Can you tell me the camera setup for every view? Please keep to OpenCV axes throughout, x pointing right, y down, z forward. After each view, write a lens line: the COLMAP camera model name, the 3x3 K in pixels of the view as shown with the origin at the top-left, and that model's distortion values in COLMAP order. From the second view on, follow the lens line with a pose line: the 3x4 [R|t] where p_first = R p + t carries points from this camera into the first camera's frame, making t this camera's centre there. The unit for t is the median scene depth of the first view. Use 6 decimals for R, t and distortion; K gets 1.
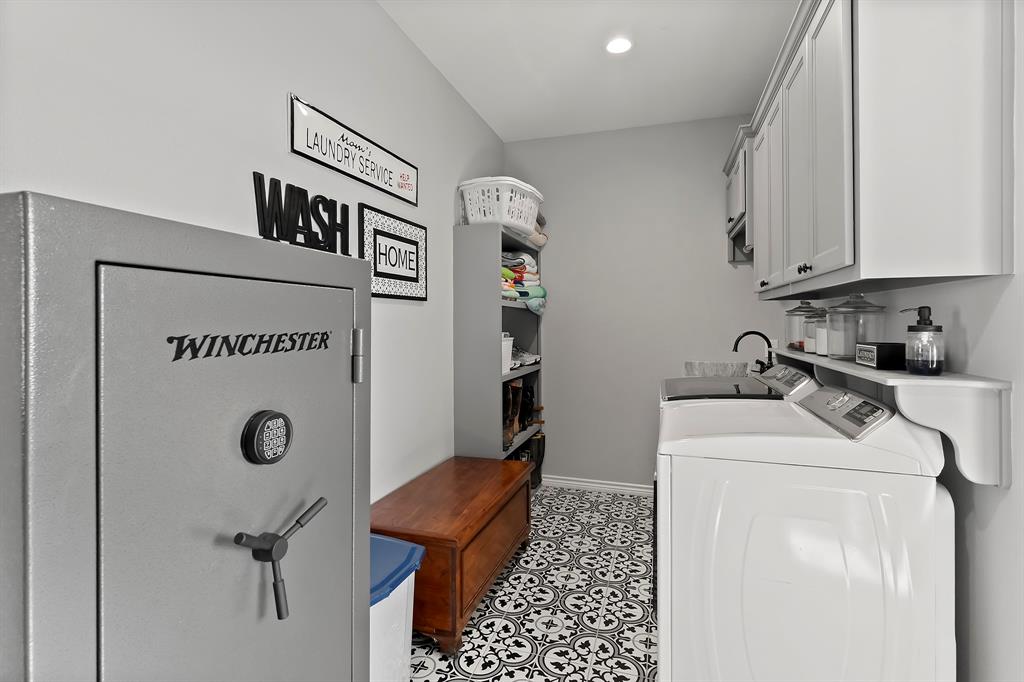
lens RADIAL K [[489.5, 0, 511.7], [0, 489.5, 320.9], [0, 0, 1]] dist [-0.001210, -0.000462]
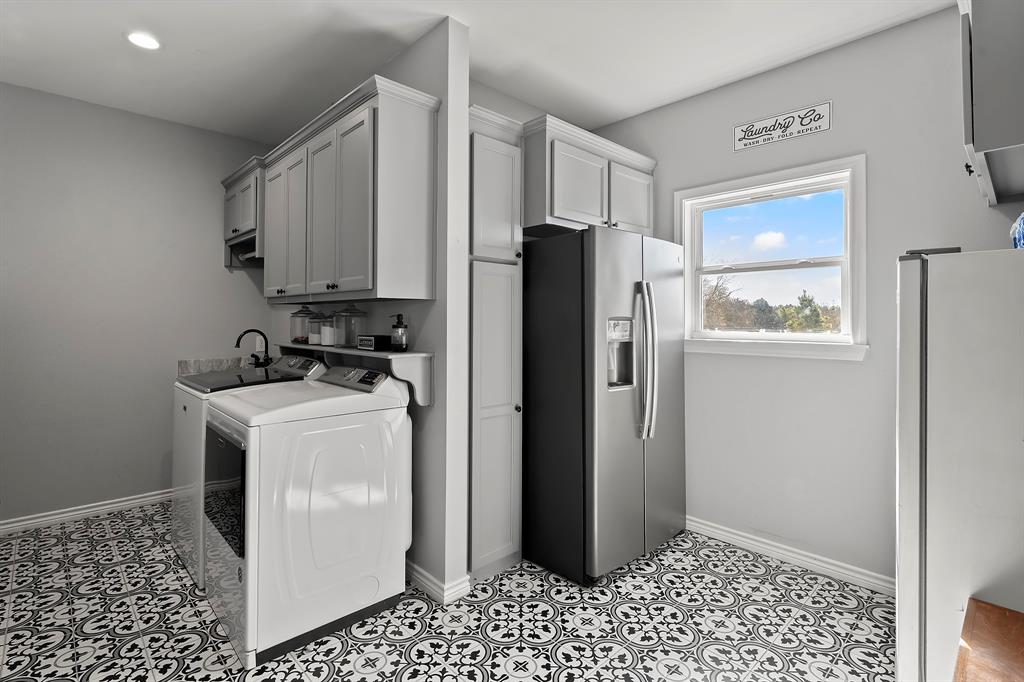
lens RADIAL K [[489.5, 0, 507.8], [0, 489.5, 316.4], [0, 0, 1]] dist [-0.001210, -0.000462]
pose [[0.482960, 0.008842, 0.875598, -0.354890], [-0.005143, 0.999960, -0.007261, -0.006885], [-0.875628, -0.000997, 0.482986, -0.144191]]
